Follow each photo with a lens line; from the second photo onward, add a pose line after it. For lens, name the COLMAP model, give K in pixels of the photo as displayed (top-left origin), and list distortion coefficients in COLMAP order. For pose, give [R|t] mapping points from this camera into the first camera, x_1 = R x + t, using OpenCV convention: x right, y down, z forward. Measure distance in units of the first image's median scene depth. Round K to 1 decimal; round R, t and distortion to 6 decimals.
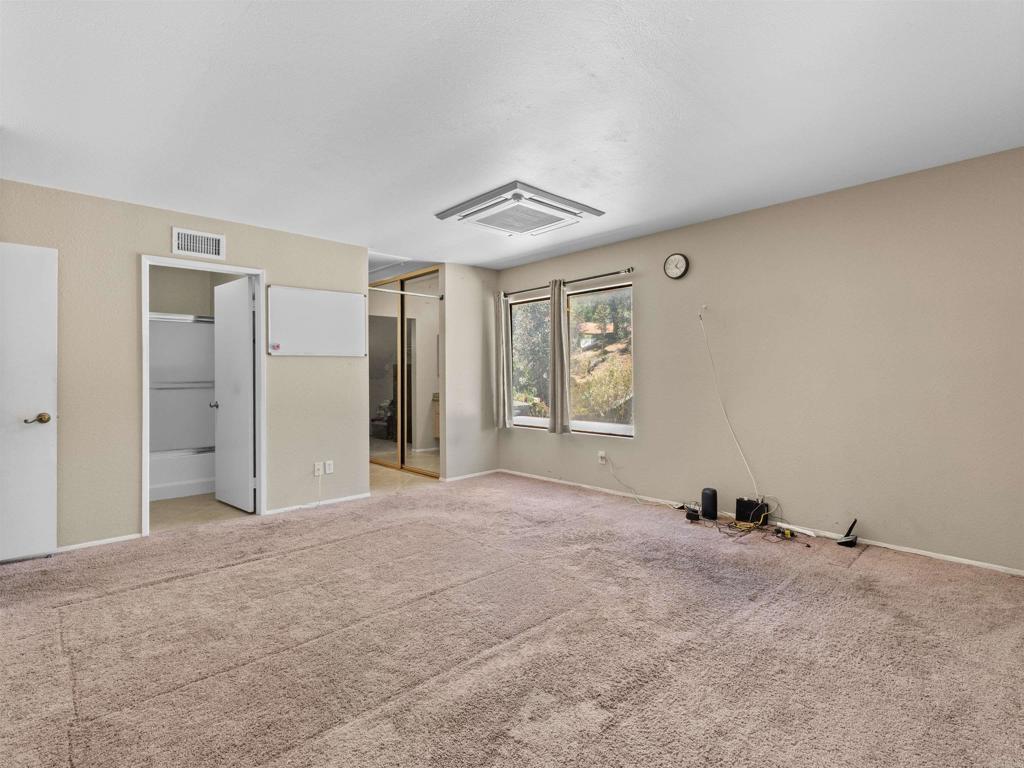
lens RADIAL K [[493.1, 0, 504.6], [0, 493.1, 375.9], [0, 0, 1]] dist [-0.013478, 0.000063]
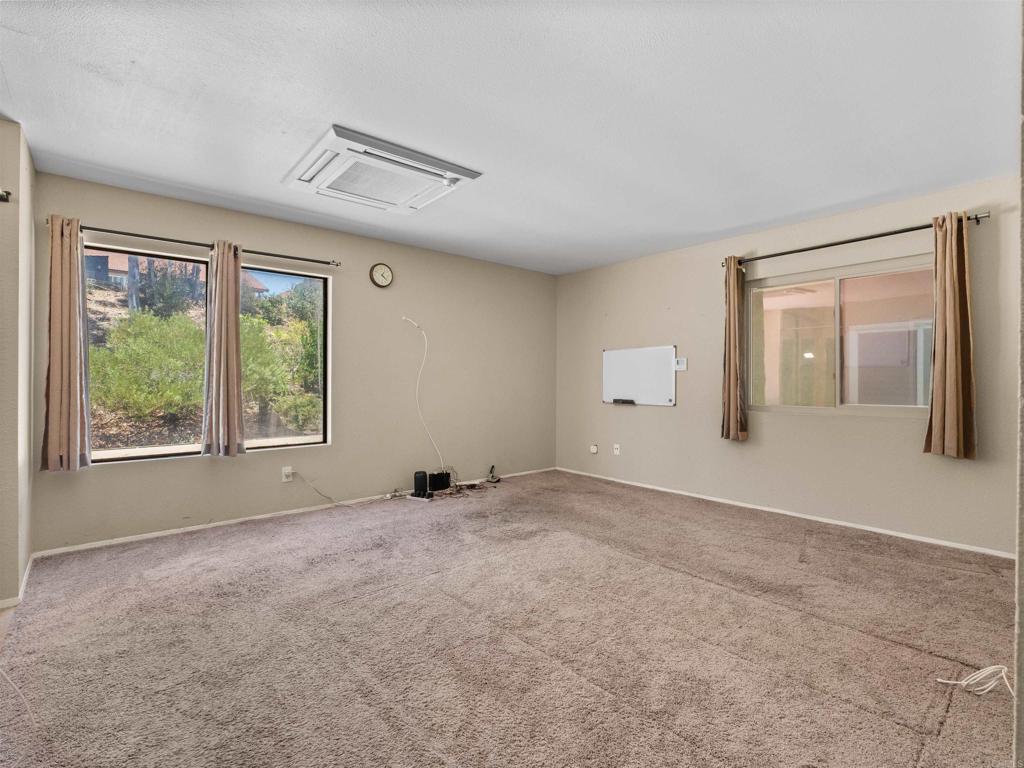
lens RADIAL K [[493.1, 0, 507.0], [0, 493.1, 382.9], [0, 0, 1]] dist [-0.013478, 0.000063]
pose [[0.045866, 0.002326, 0.998945, -0.792775], [0.002578, 0.999994, -0.002447, 0.017711], [-0.998944, 0.002687, 0.045860, 0.757124]]
